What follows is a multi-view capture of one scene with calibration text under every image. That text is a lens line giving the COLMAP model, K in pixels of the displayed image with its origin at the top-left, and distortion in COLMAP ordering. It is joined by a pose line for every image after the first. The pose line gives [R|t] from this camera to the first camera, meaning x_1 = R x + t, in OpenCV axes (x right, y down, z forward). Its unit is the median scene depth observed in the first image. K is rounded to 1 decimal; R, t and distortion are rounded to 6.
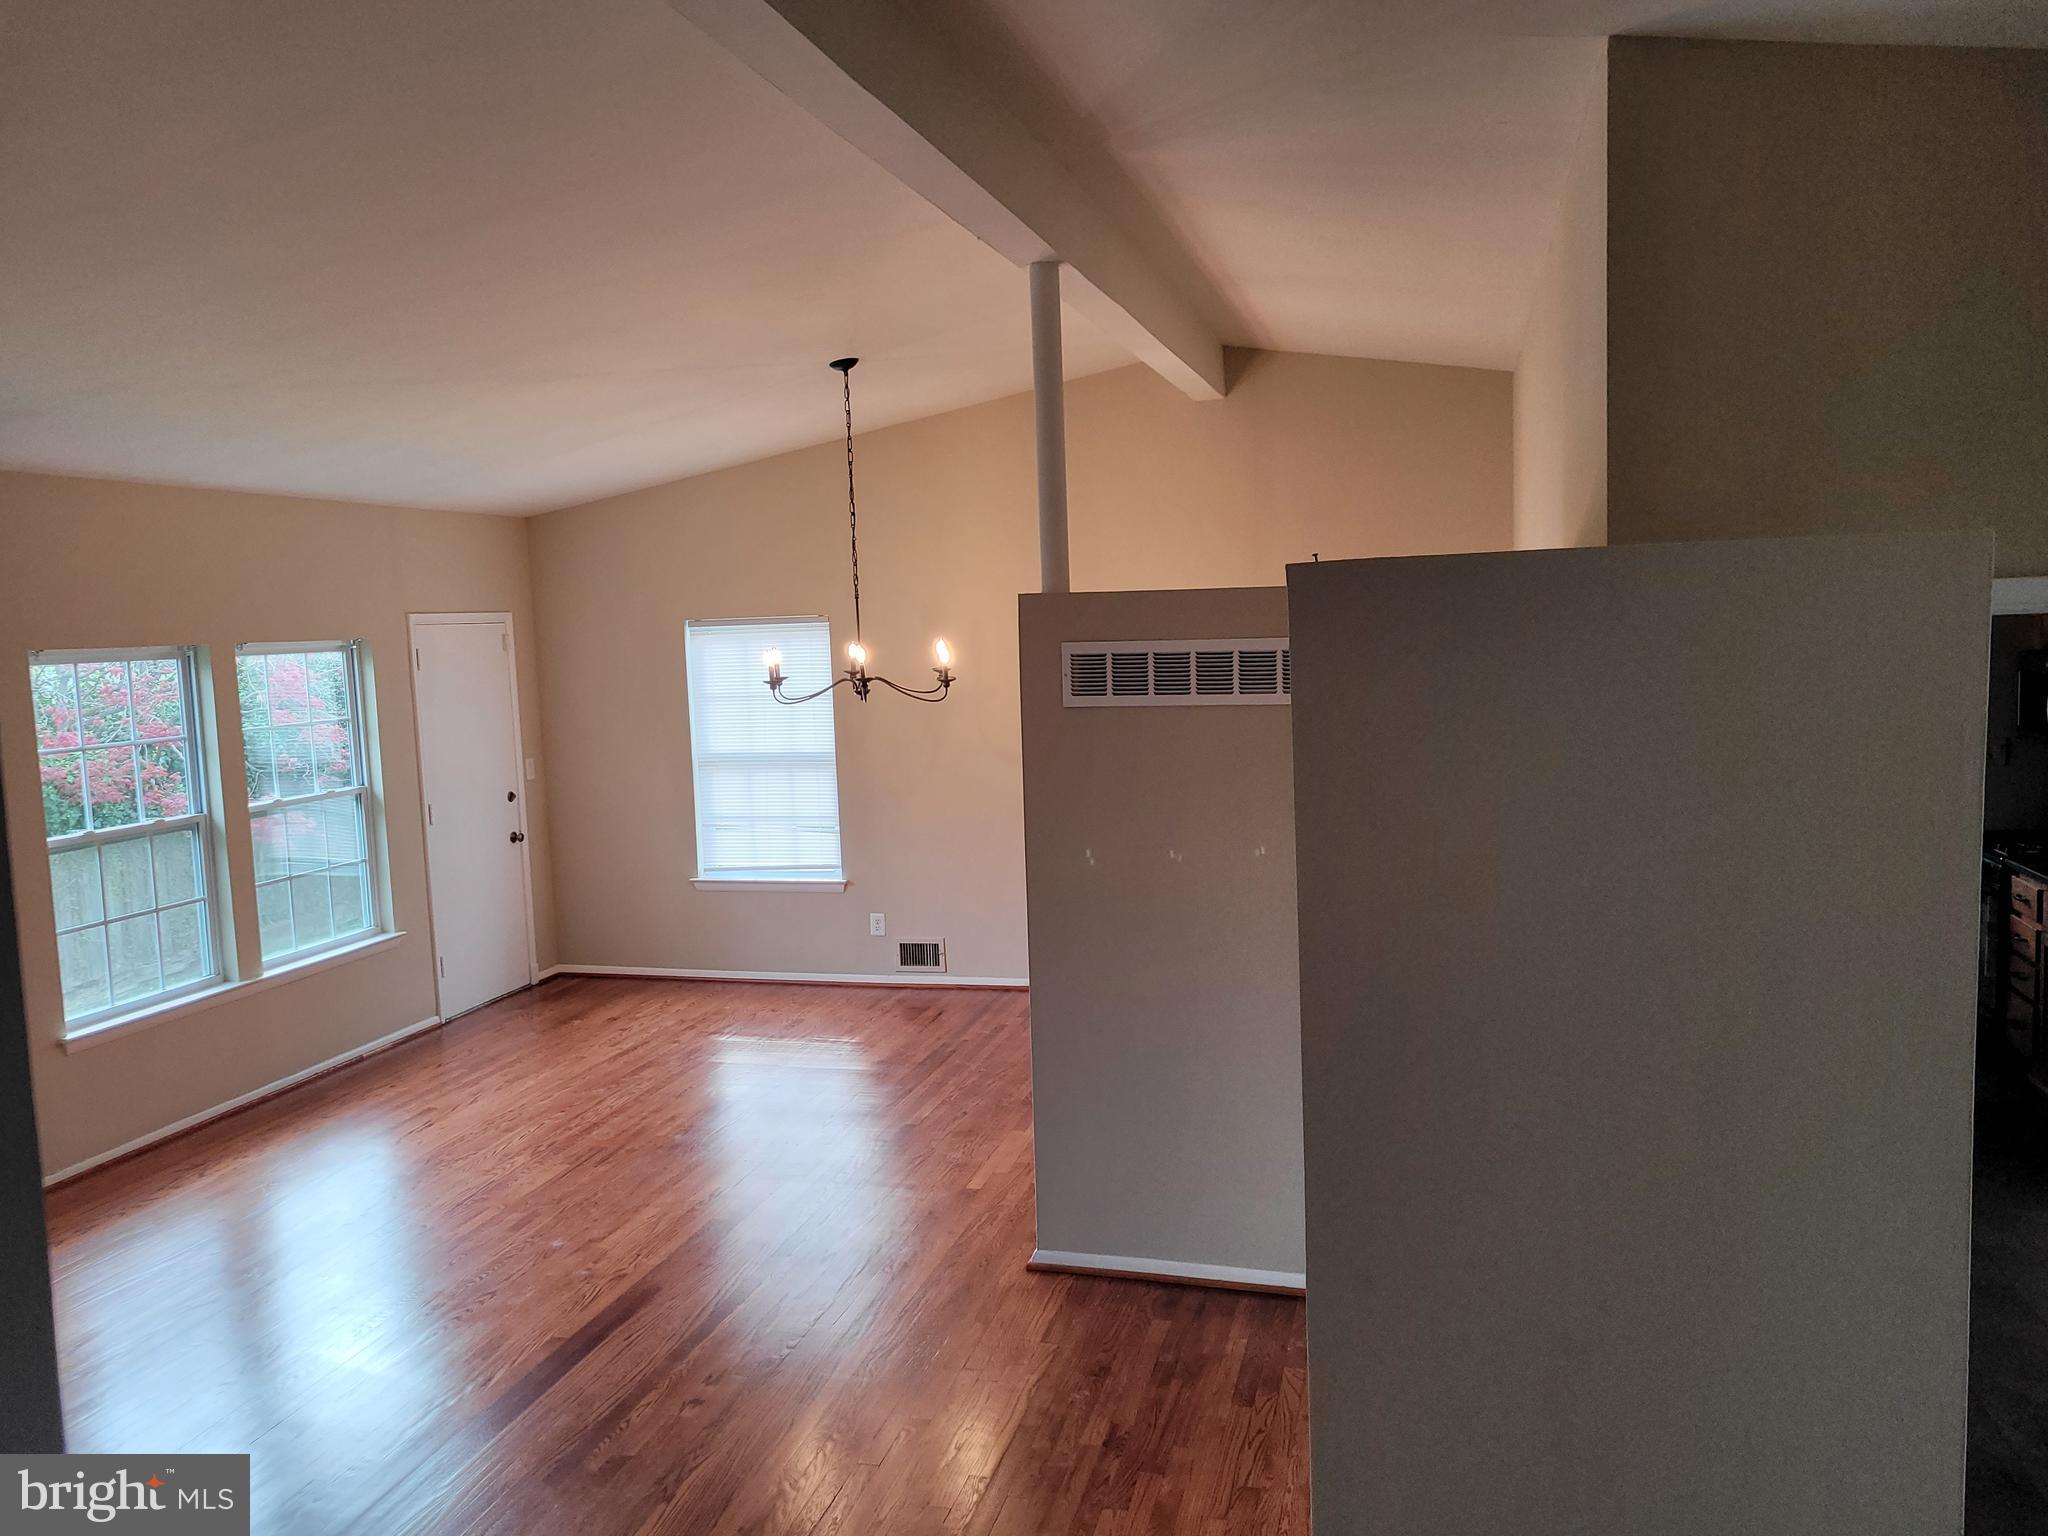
lens RADIAL K [[1546.6, 0, 991.2], [0, 1546.6, 769.1], [0, 0, 1]] dist [0.056306, -0.047298]
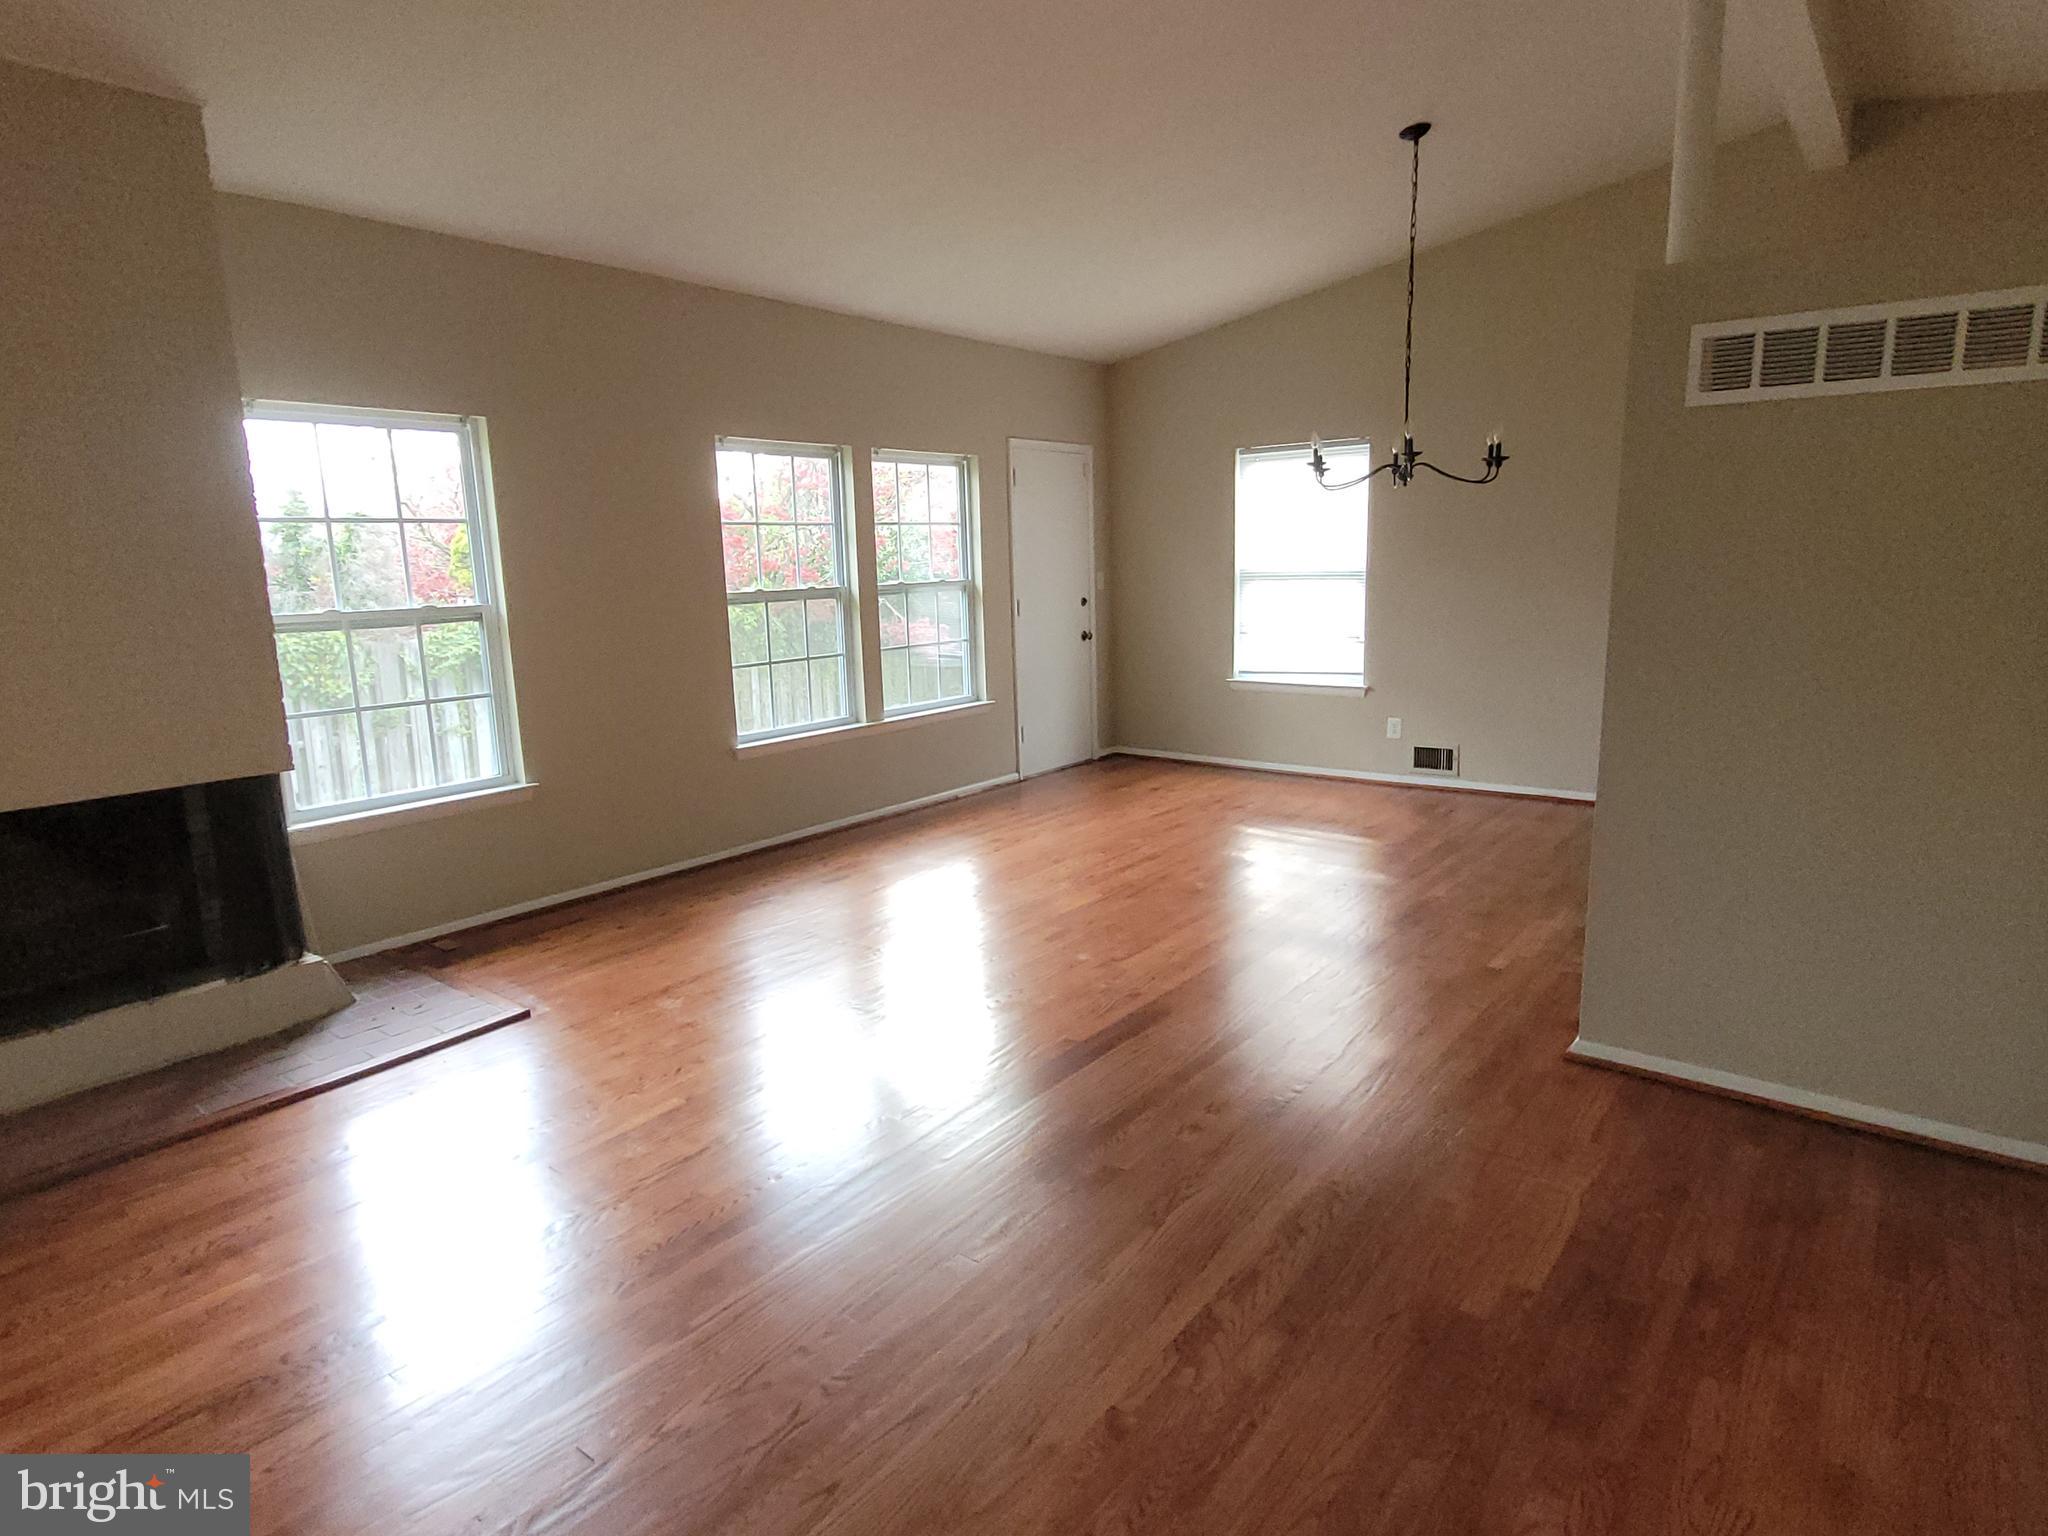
lens RADIAL K [[1152.8, 0, 1003.6], [0, 1152.8, 747.2], [0, 0, 1]] dist [0.024978, -0.010147]
pose [[0.924109, 0.076080, -0.374479, -0.029859], [-0.043743, 0.994599, 0.094119, 0.067157], [0.379617, -0.070595, 0.922446, 0.193045]]
